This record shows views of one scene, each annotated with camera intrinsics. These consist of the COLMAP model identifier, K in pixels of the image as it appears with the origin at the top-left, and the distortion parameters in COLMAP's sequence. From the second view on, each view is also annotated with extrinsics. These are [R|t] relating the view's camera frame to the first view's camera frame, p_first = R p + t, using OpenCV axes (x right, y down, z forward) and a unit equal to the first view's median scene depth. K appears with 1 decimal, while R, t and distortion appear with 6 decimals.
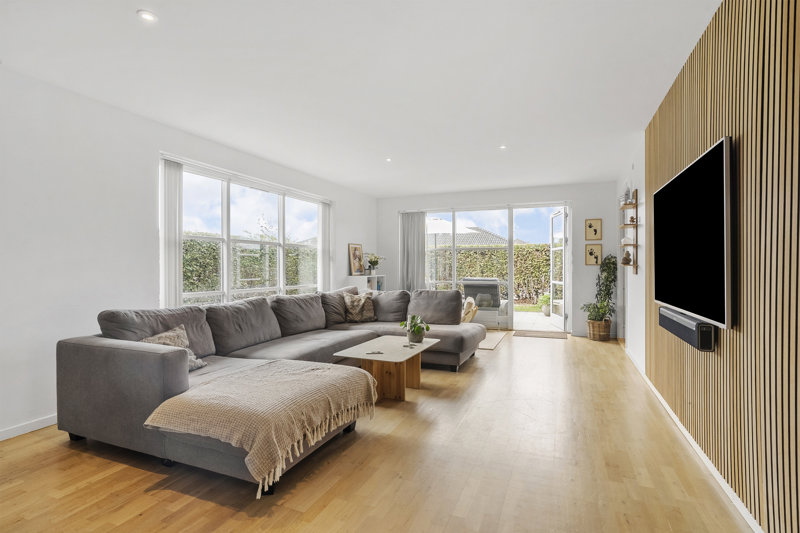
lens RADIAL K [[393.9, 0, 405.5], [0, 393.9, 266.0], [0, 0, 1]] dist [-0.003700, 0.000243]
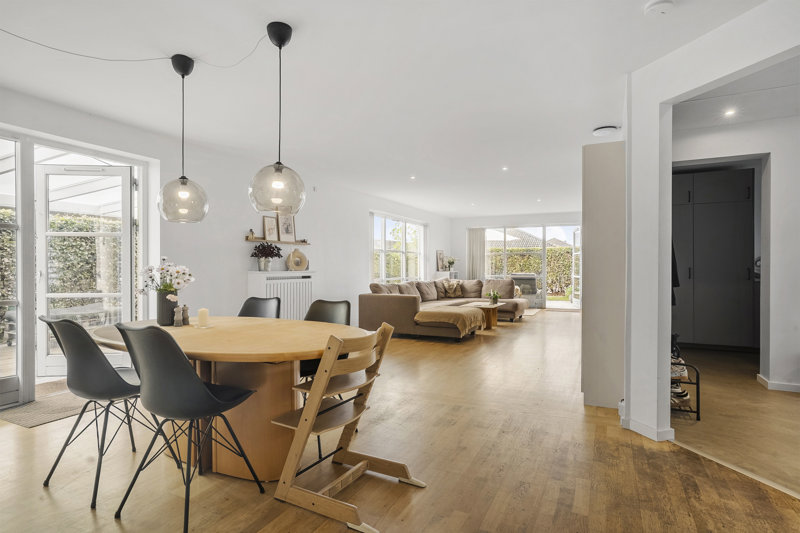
lens RADIAL K [[430.3, 0, 400.0], [0, 430.3, 266.5], [0, 0, 1]] dist [-0.004866, -0.000034]
pose [[0.997646, 0.002556, -0.068527, -0.207146], [-0.002275, 0.999989, 0.004181, -0.000677], [0.068537, -0.004015, 0.997640, -0.823068]]
